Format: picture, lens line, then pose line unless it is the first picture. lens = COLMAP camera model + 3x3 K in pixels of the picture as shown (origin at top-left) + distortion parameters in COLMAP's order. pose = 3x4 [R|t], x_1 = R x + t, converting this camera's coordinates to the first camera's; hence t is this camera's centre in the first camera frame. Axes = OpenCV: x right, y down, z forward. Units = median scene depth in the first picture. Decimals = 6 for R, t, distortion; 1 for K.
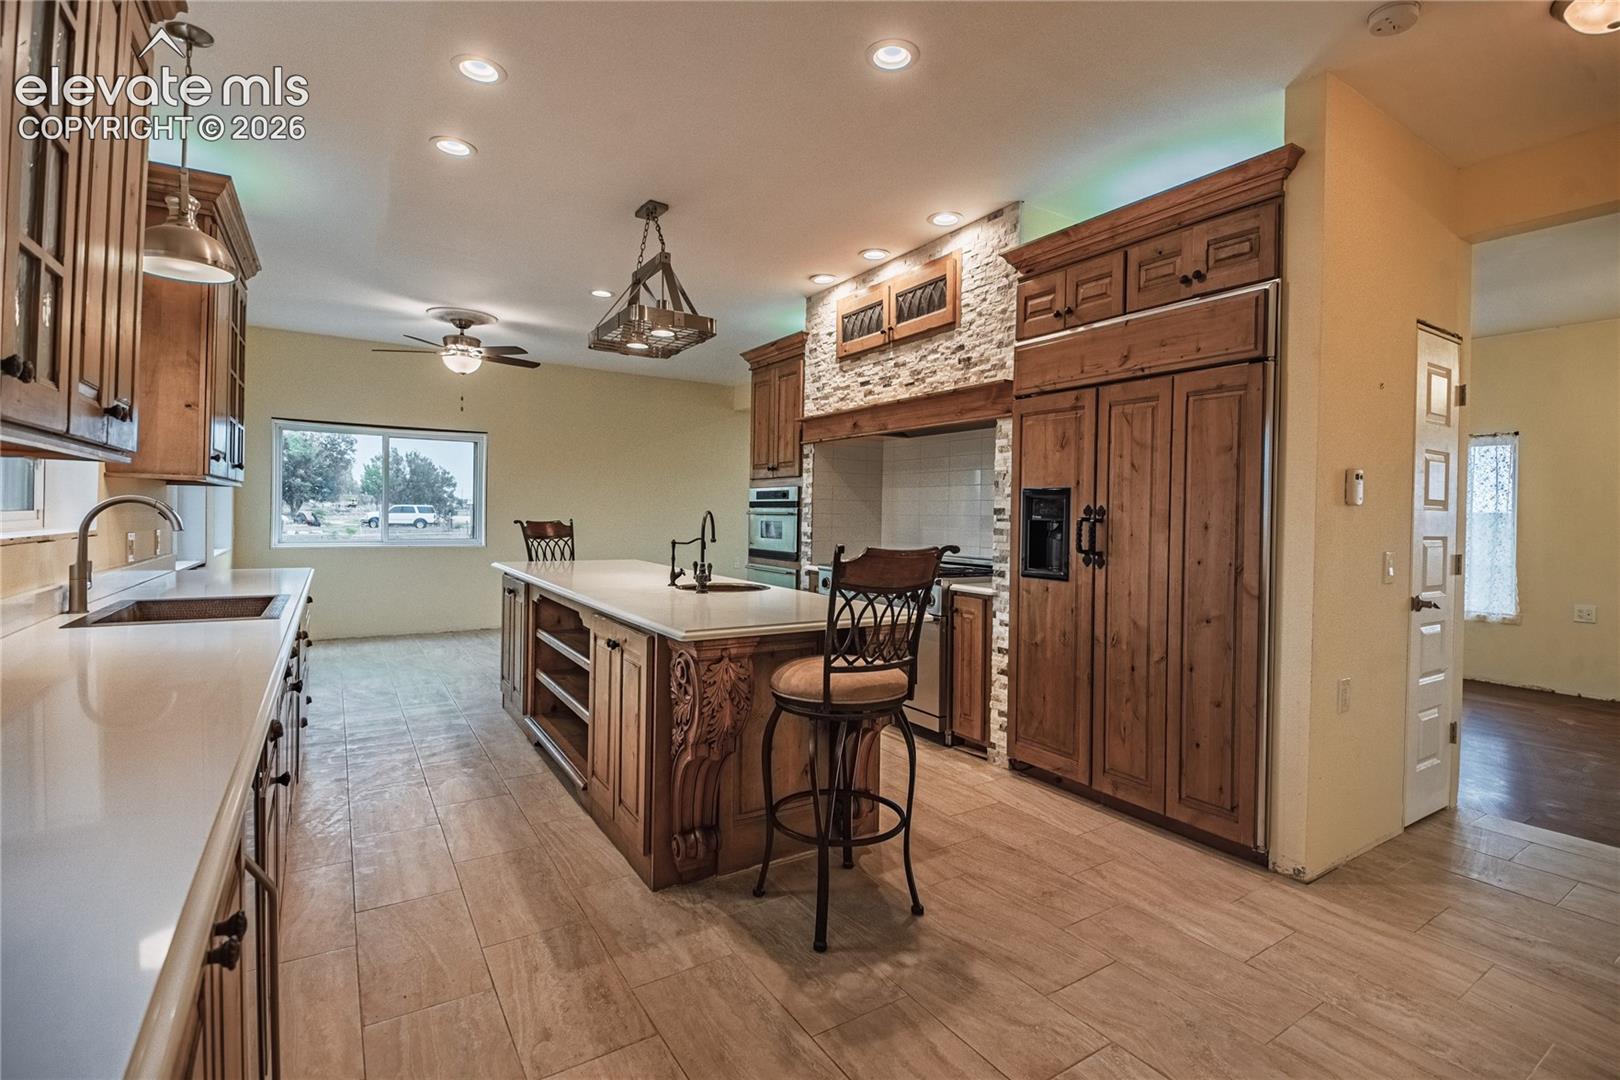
lens RADIAL K [[729.7, 0, 809.7], [0, 729.7, 519.6], [0, 0, 1]] dist [0.025595, -0.000284]
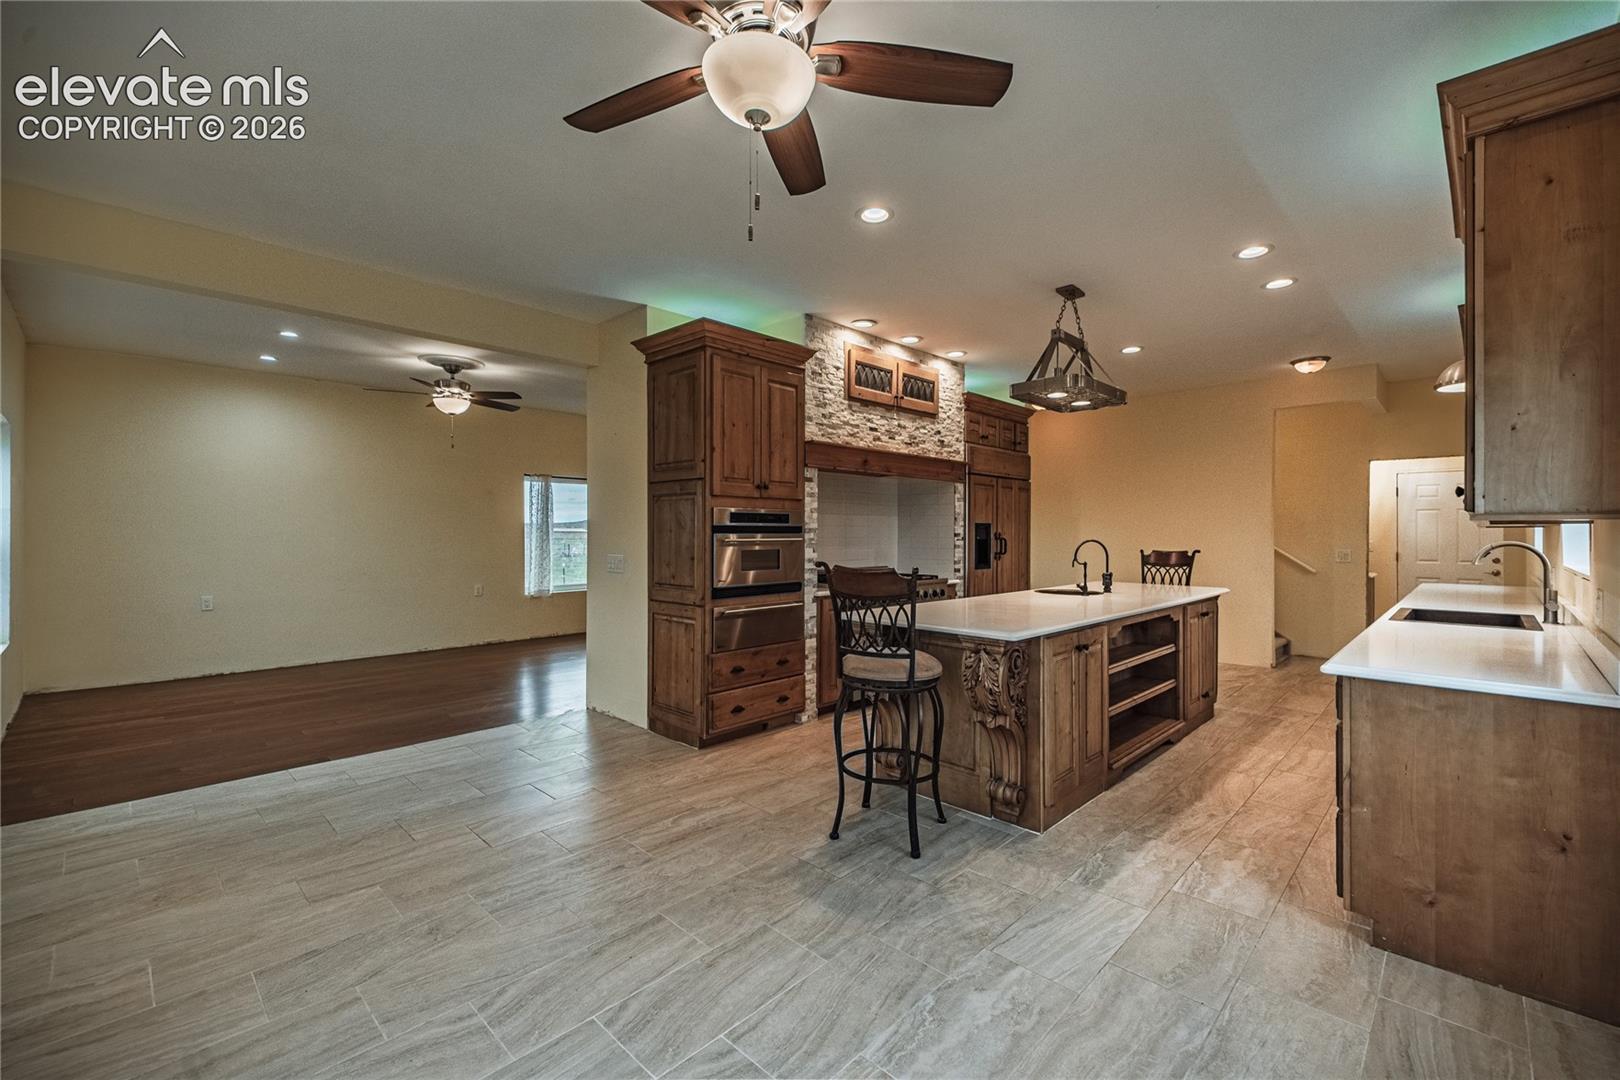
lens RADIAL K [[680.7, 0, 802.9], [0, 680.7, 531.6], [0, 0, 1]] dist [0.040932, -0.020781]
pose [[-0.222509, -0.018231, 0.974760, -1.002652], [0.001205, 0.999819, 0.018975, -0.040380], [-0.974930, 0.005397, -0.222447, 1.376417]]
